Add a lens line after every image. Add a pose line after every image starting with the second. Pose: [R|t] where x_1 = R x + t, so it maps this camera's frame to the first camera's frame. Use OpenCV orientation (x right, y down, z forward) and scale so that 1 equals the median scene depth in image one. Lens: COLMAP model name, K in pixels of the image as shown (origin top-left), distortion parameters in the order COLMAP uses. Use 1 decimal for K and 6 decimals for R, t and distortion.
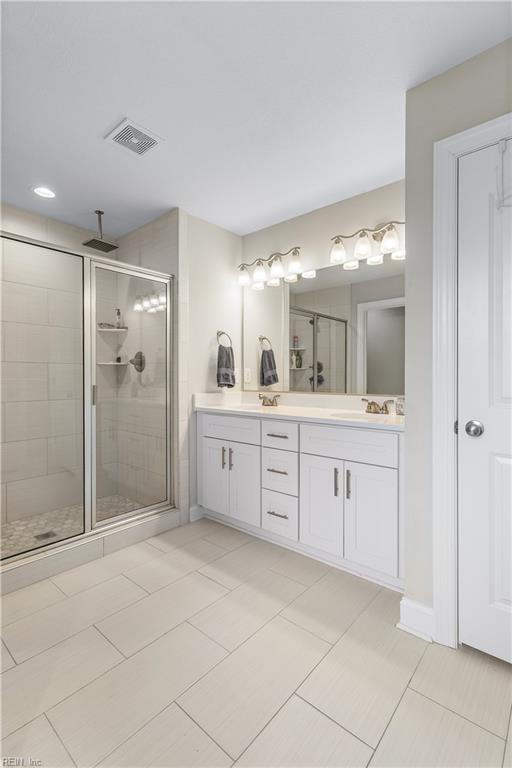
lens RADIAL K [[355.5, 0, 255.6], [0, 355.5, 382.7], [0, 0, 1]] dist [0.001844, 0.000113]
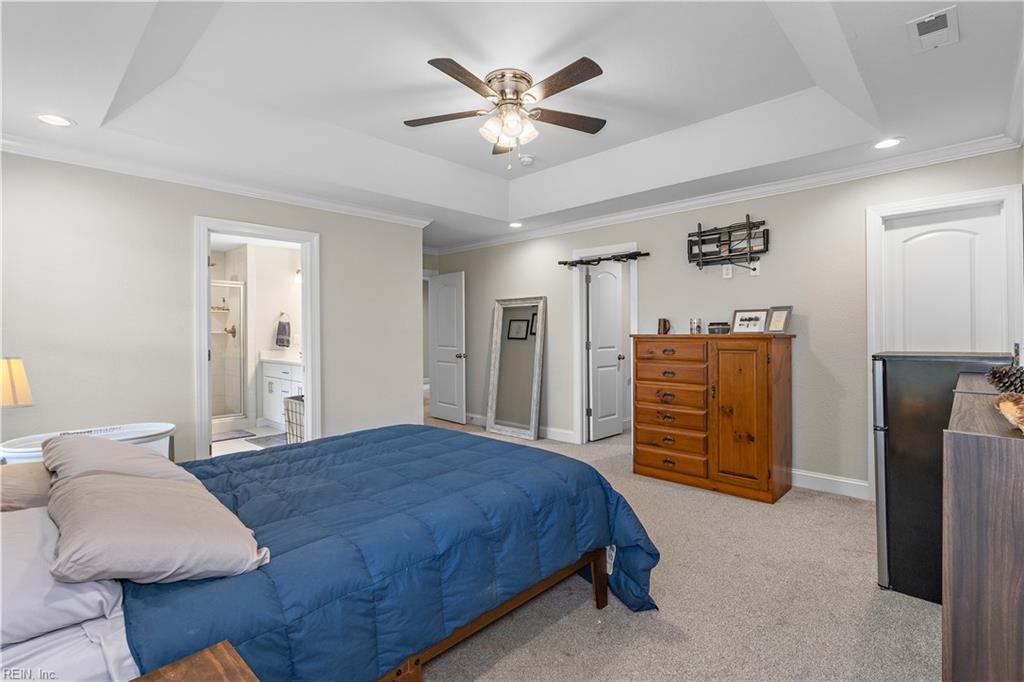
lens RADIAL K [[474.0, 0, 512.7], [0, 474.0, 336.5], [0, 0, 1]] dist [0.001844, 0.000113]
pose [[0.999054, -0.006042, -0.043064, 1.066128], [0.005716, 0.999954, -0.007704, -0.012685], [0.043109, 0.007450, 0.999043, -1.137819]]
